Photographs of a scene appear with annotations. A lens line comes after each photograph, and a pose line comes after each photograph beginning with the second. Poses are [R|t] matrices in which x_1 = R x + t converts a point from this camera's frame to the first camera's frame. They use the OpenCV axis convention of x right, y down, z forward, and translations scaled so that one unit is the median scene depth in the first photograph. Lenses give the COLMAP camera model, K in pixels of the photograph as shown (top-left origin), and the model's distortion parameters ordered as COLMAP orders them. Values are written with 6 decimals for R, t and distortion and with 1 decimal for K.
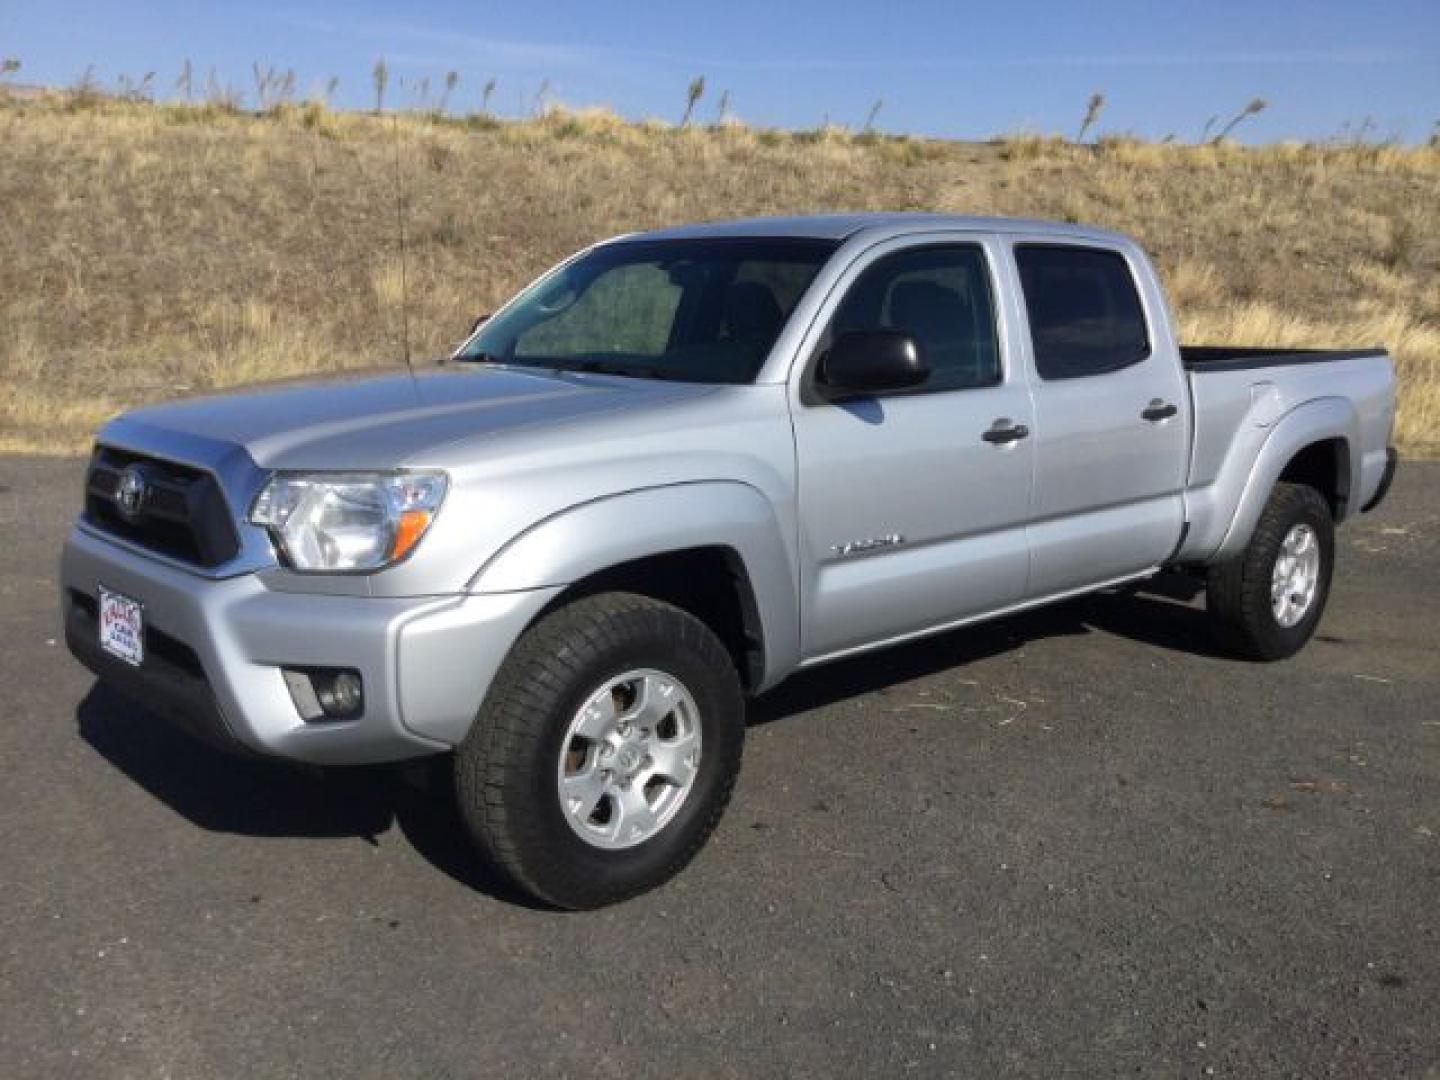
lens RADIAL K [[1289.4, 0, 720.6], [0, 1289.4, 568.3], [0, 0, 1]] dist [0.071223, -0.125886]
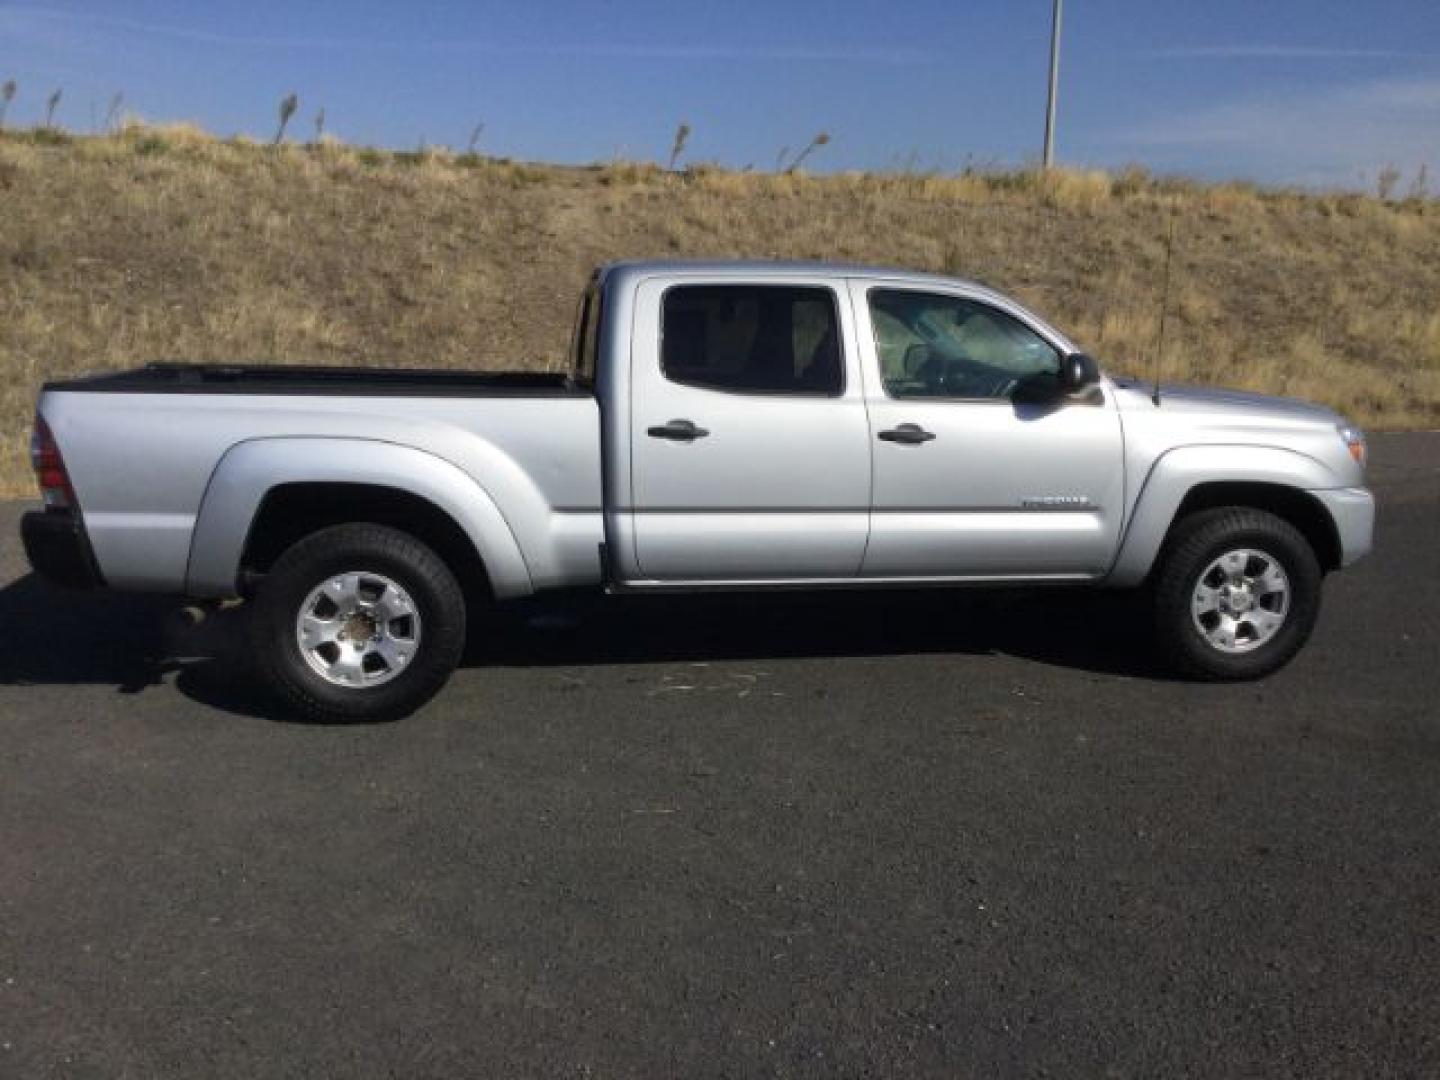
lens RADIAL K [[1289.4, 0, 725.3], [0, 1289.4, 552.6], [0, 0, 1]] dist [0.071223, -0.125886]
pose [[0.950420, -0.073388, 0.302184, -0.030875], [0.080232, 0.996723, -0.010280, 0.001152], [-0.300439, 0.034015, 0.953194, -0.021240]]
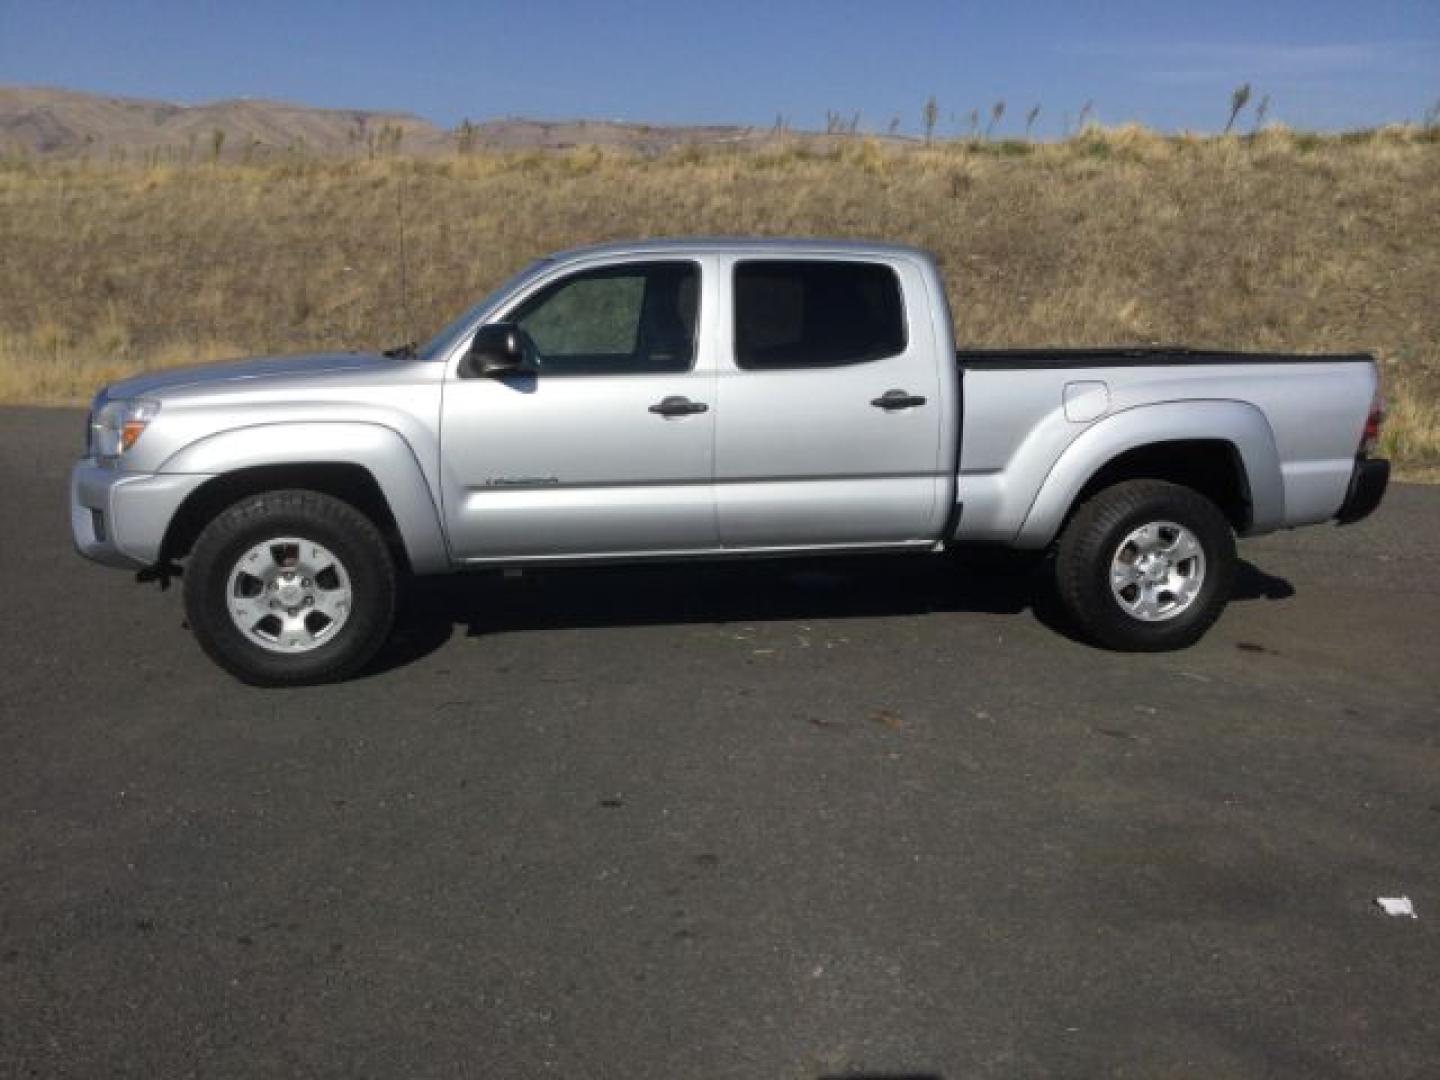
lens RADIAL K [[1289.4, 0, 726.9], [0, 1289.4, 558.4], [0, 0, 1]] dist [0.071223, -0.125886]
pose [[0.861574, 0.086712, -0.500171, 0.187779], [-0.097485, 0.995226, 0.004613, 0.006903], [0.498184, 0.044785, 0.865914, -0.015917]]
